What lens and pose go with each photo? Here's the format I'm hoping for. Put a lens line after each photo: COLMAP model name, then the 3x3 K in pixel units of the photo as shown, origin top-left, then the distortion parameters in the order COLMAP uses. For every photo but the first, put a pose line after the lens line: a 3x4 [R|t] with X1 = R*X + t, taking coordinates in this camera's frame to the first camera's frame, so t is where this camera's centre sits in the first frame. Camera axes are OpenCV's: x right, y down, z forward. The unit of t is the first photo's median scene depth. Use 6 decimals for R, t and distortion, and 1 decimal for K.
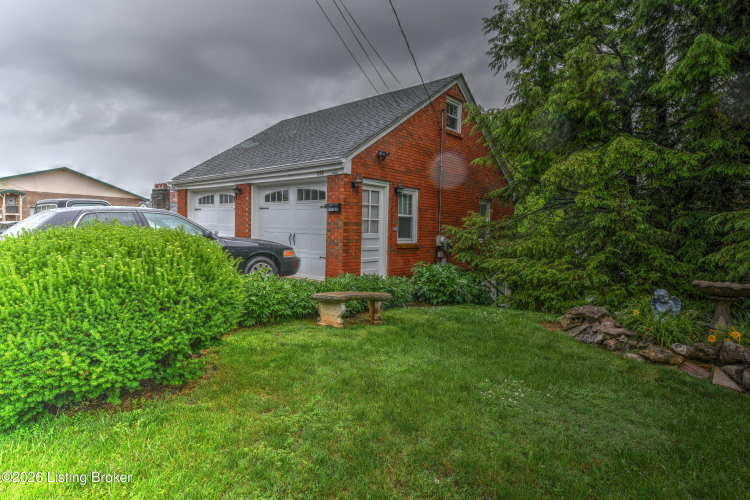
lens RADIAL K [[418.0, 0, 371.8], [0, 418.0, 247.3], [0, 0, 1]] dist [0.011130, -0.004753]
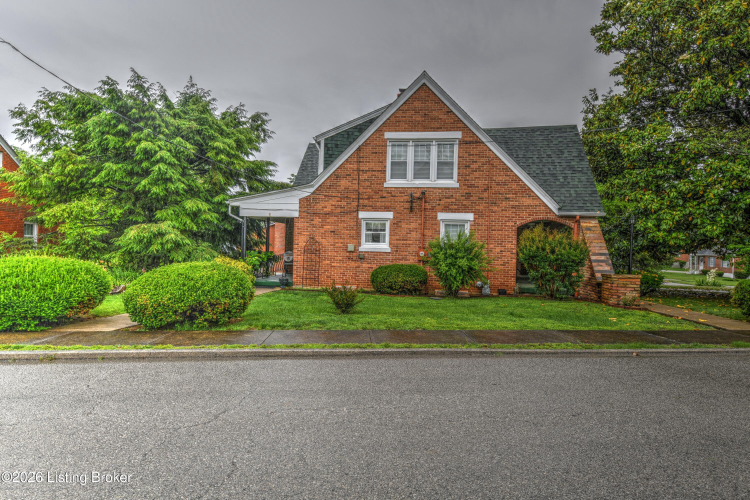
lens RADIAL K [[418.0, 0, 376.2], [0, 418.0, 246.2], [0, 0, 1]] dist [0.011130, -0.004753]
pose [[0.691163, -0.013841, 0.722566, 0.083475], [0.024808, 0.999682, -0.004580, 0.008897], [-0.722273, 0.021091, 0.691287, -1.238222]]
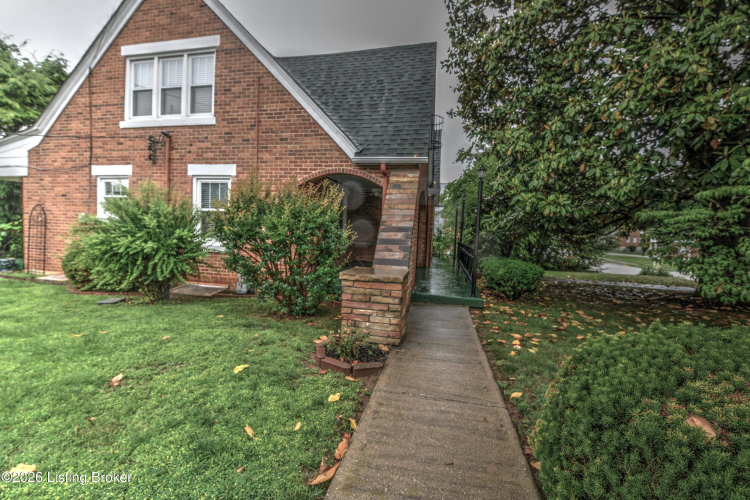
lens RADIAL K [[322.8, 0, 374.3], [0, 322.8, 247.8], [0, 0, 1]] dist [-0.017605, -0.001944]
pose [[0.751739, -0.036748, 0.658436, 1.337334], [0.009863, 0.998961, 0.044493, 0.060314], [-0.659387, -0.026953, 0.751320, -1.216956]]
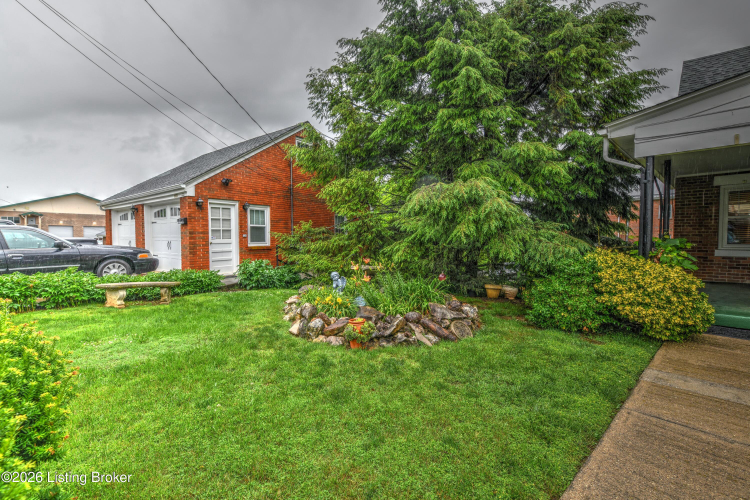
lens RADIAL K [[322.8, 0, 374.7], [0, 322.8, 247.9], [0, 0, 1]] dist [-0.017605, -0.001944]
pose [[0.995670, -0.028584, 0.088458, 0.445170], [0.029017, 0.999572, -0.003605, 0.014062], [-0.088317, 0.006156, 0.996073, -0.089132]]
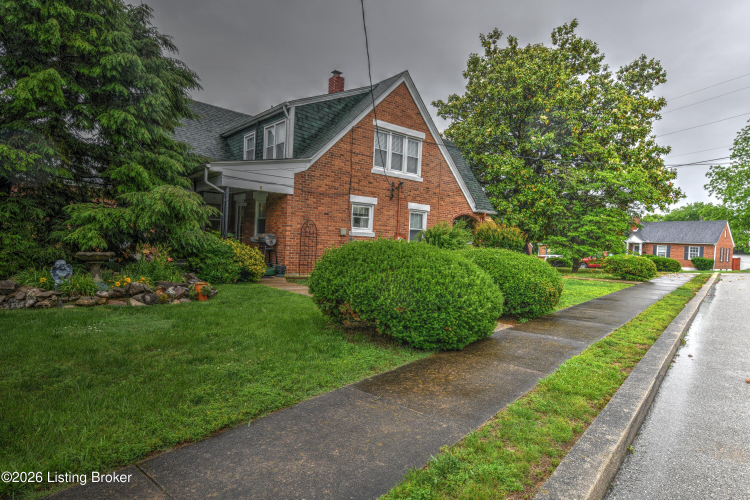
lens RADIAL K [[418.0, 0, 374.4], [0, 418.0, 247.8], [0, 0, 1]] dist [0.011130, -0.004753]
pose [[-0.031916, -0.043322, 0.998551, -0.426447], [-0.008681, 0.999035, 0.043065, -0.004261], [-0.999453, -0.007294, -0.032261, 0.013392]]
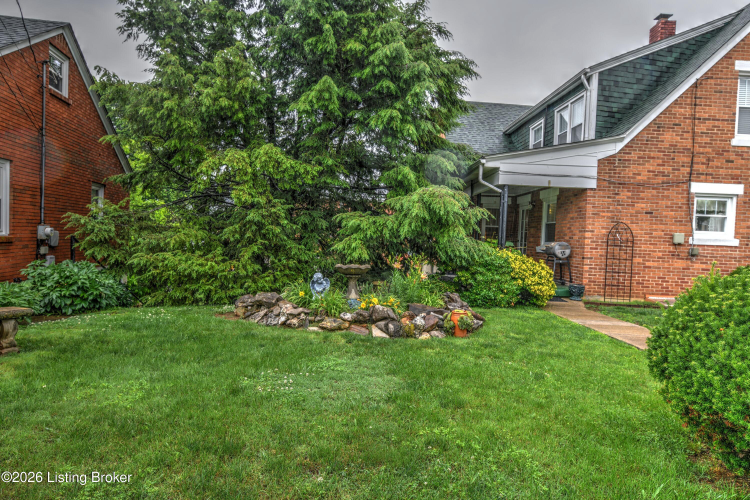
lens RADIAL K [[418.0, 0, 373.9], [0, 418.0, 246.4], [0, 0, 1]] dist [0.011130, -0.004753]
pose [[0.594002, -0.020002, 0.804215, -0.129599], [0.006313, 0.999776, 0.020204, -0.002036], [-0.804439, -0.006924, 0.593995, 0.074336]]
